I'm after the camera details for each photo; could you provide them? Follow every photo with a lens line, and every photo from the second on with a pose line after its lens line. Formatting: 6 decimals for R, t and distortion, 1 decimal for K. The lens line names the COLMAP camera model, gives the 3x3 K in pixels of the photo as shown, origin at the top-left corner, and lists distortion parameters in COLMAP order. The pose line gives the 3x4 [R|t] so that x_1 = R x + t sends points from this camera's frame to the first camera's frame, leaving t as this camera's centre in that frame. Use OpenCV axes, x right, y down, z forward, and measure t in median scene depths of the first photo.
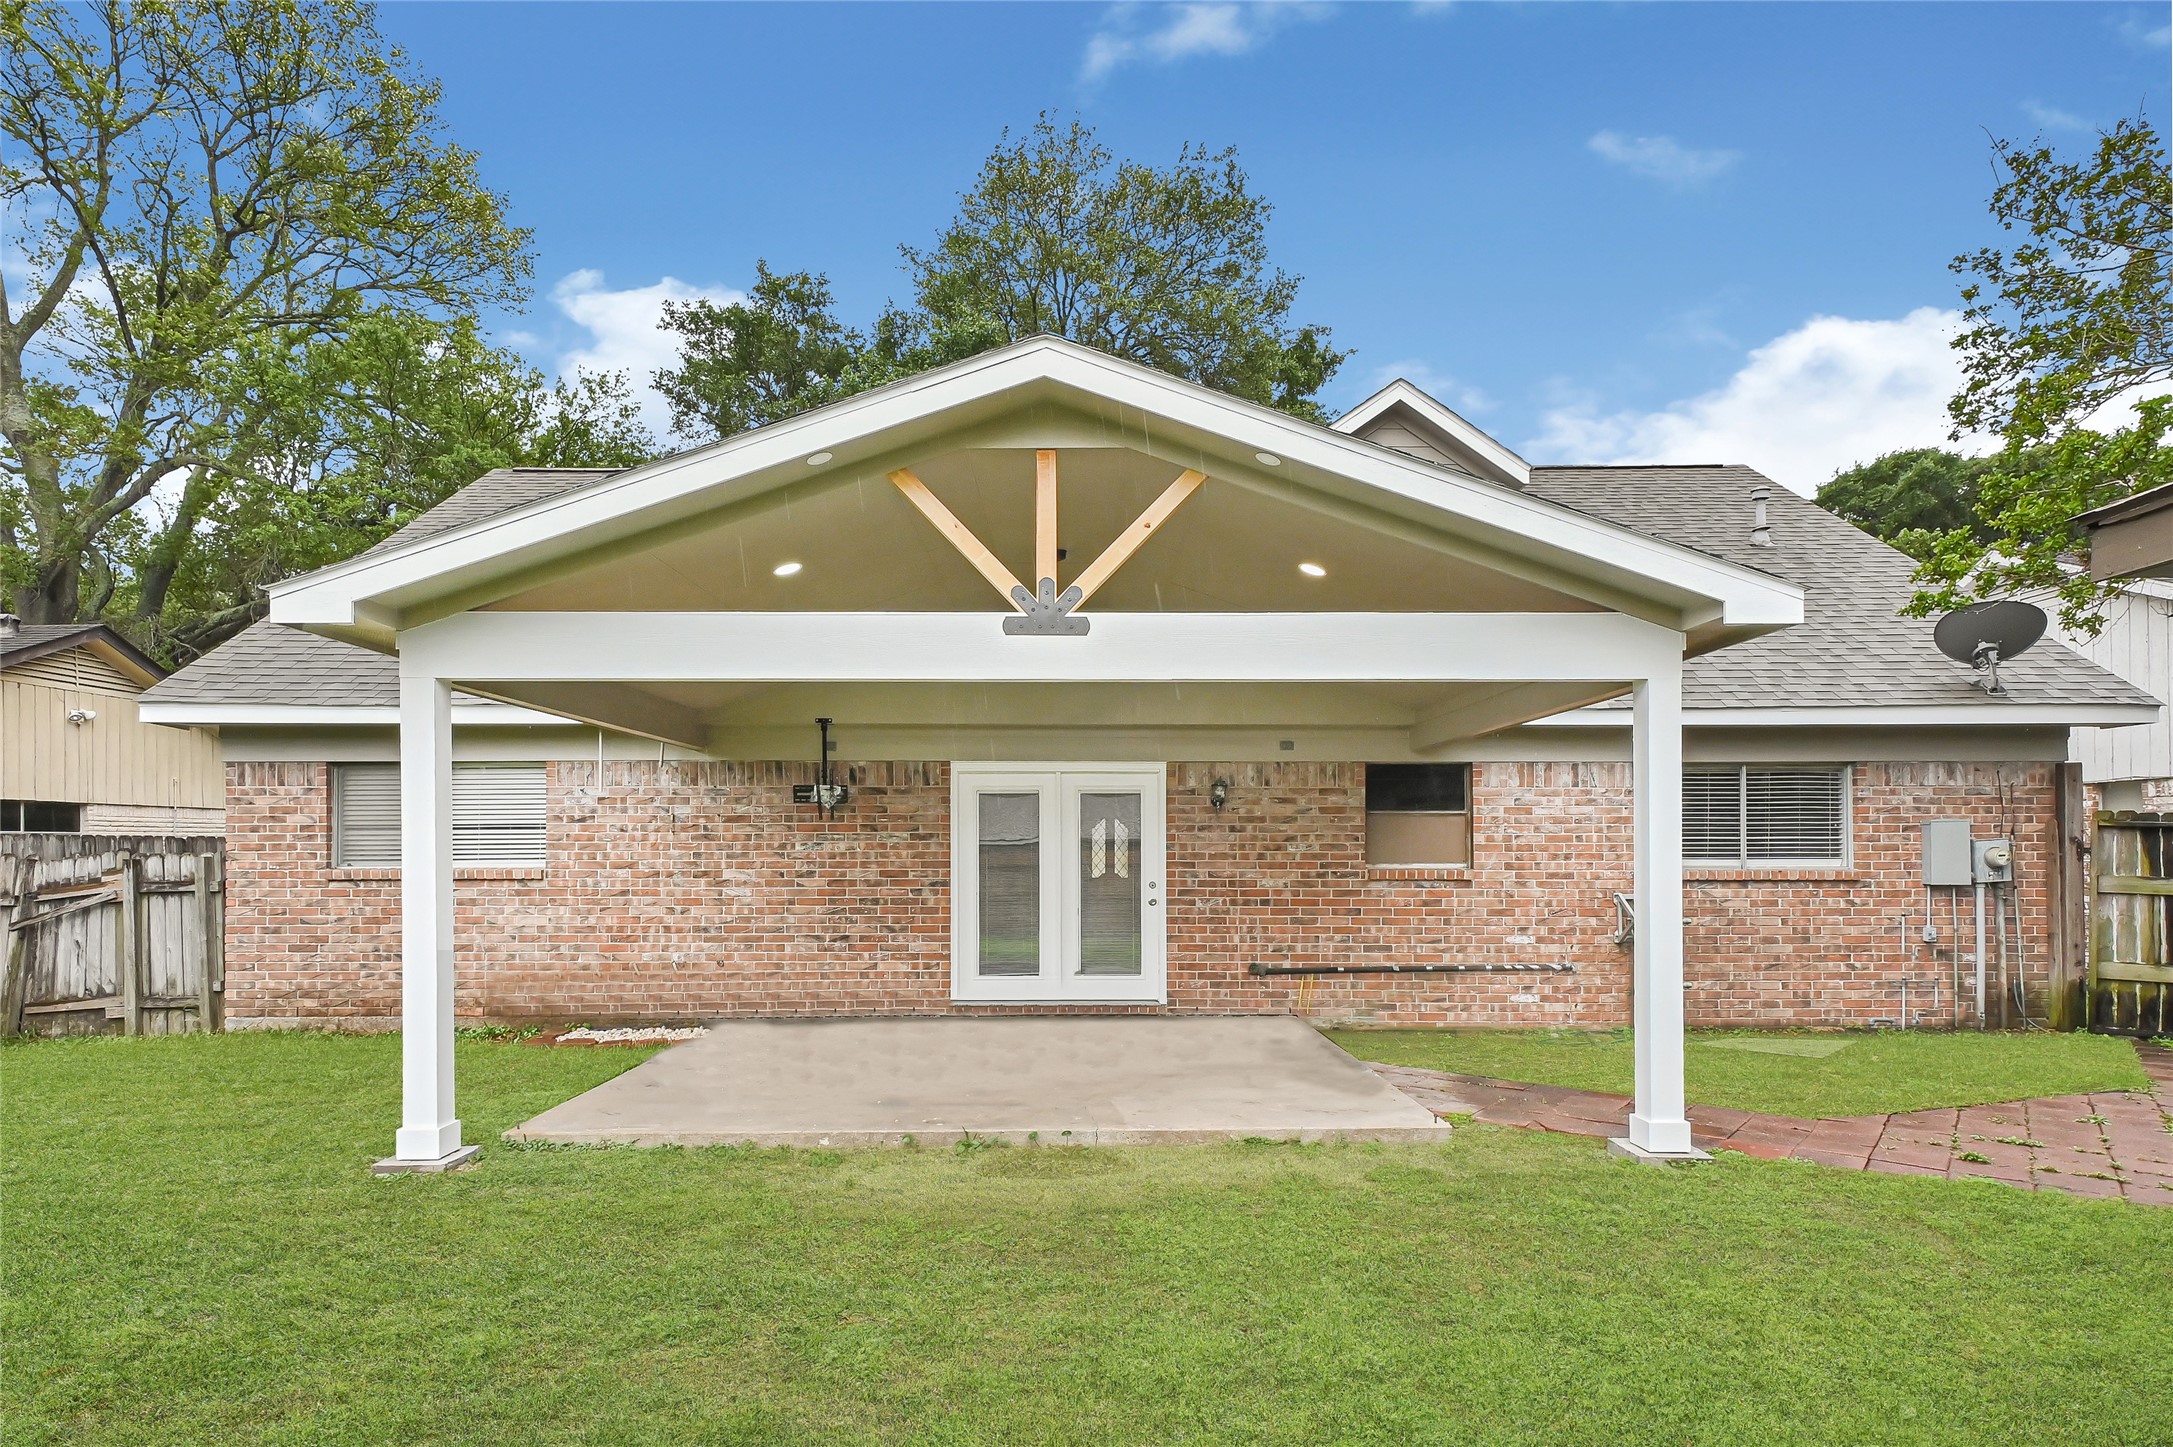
lens RADIAL K [[1139.8, 0, 1086.9], [0, 1139.8, 859.5], [0, 0, 1]] dist [-0.000691, -0.000178]
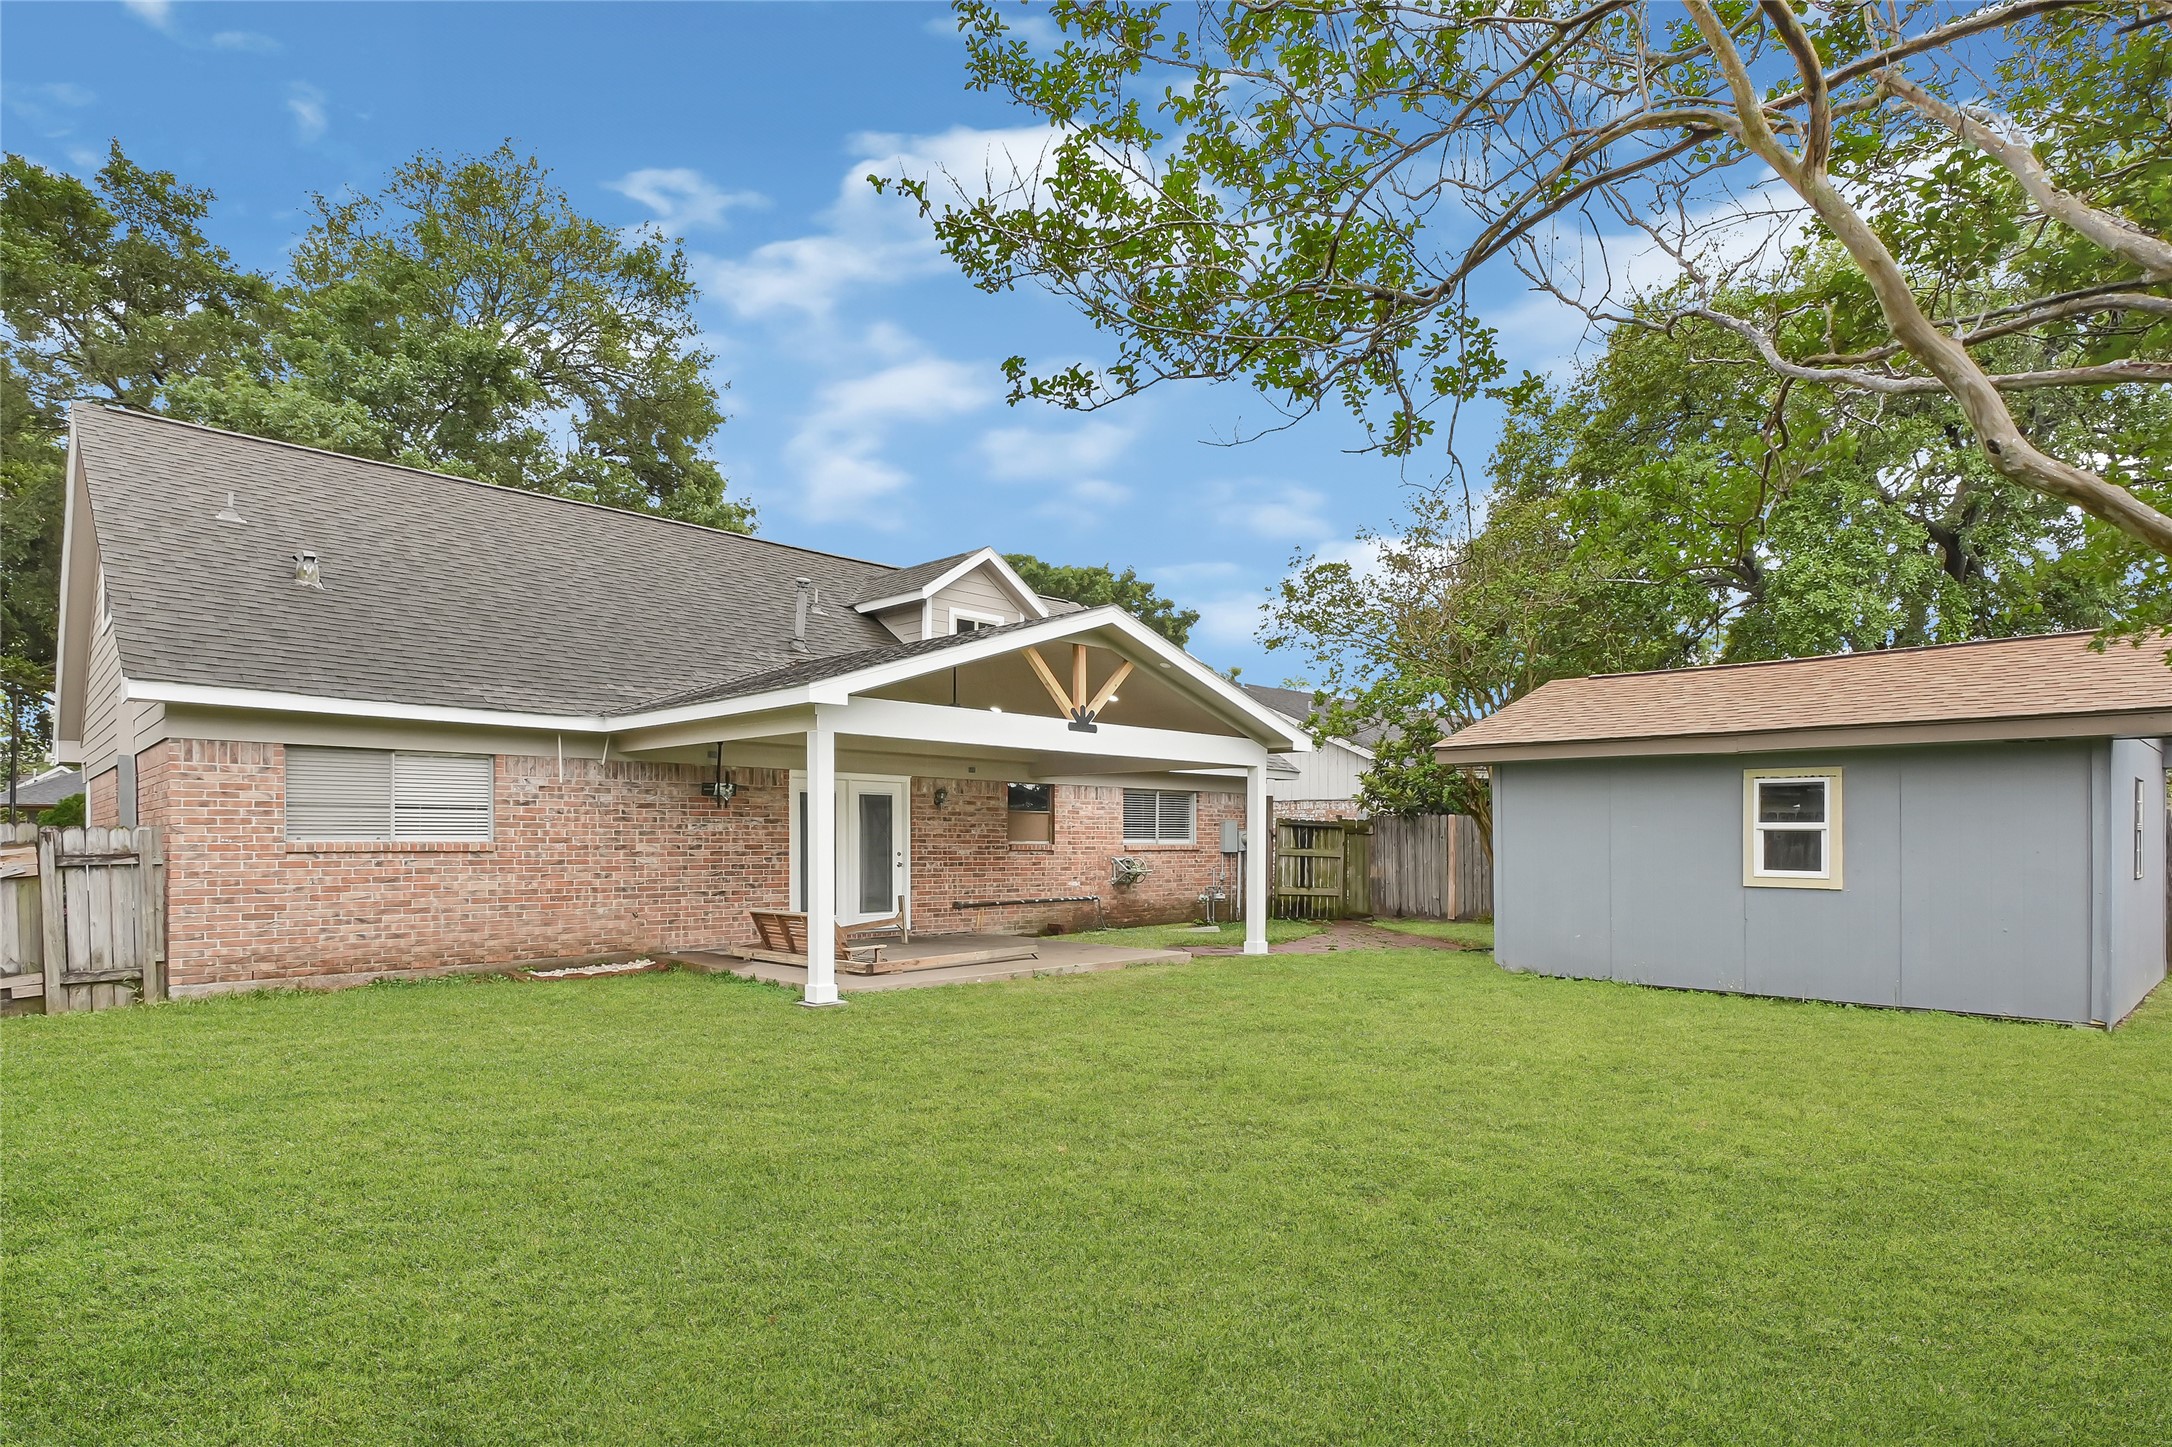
lens RADIAL K [[1139.3, 0, 1086.4], [0, 1139.3, 859.4], [0, 0, 1]] dist [-0.000691, -0.000178]
pose [[0.713880, -0.007502, 0.700228, -0.876124], [-0.001272, 0.999927, 0.012009, 0.010566], [-0.700267, -0.009464, 0.713819, -0.308116]]
